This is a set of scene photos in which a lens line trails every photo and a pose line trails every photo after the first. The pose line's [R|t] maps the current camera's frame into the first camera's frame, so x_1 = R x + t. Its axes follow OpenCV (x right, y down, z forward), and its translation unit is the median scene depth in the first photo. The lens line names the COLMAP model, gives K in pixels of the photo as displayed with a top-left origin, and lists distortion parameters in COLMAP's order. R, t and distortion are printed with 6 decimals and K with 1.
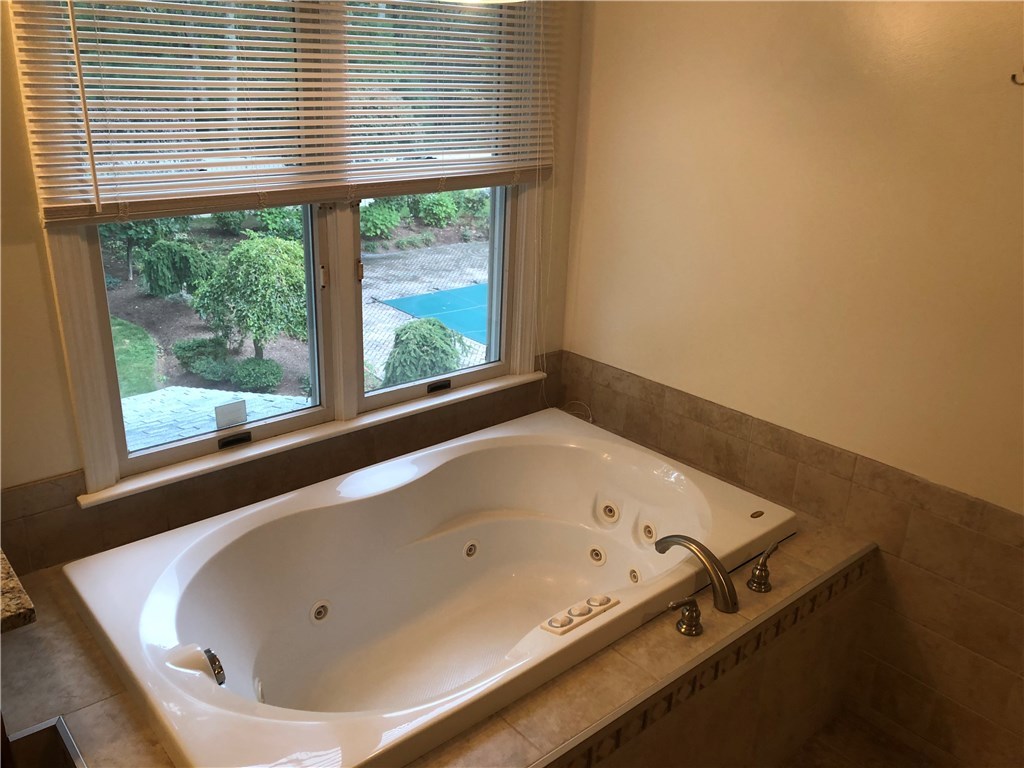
lens RADIAL K [[850.9, 0, 511.4], [0, 850.9, 364.1], [0, 0, 1]] dist [0.007171, 0.002295]
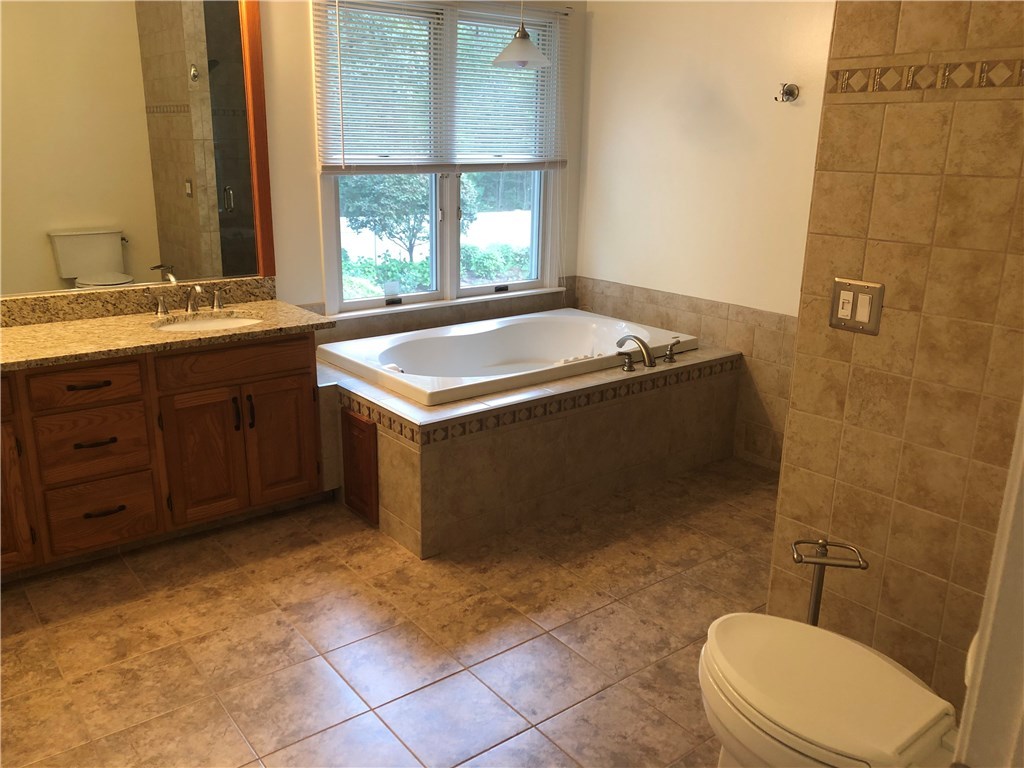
lens RADIAL K [[845.4, 0, 514.5], [0, 845.4, 378.3], [0, 0, 1]] dist [0.047124, -0.065544]
pose [[0.998679, -0.000744, -0.051386, 0.030080], [-0.002320, 0.998224, -0.059529, 0.326690], [0.051339, 0.059570, 0.996903, -0.730624]]
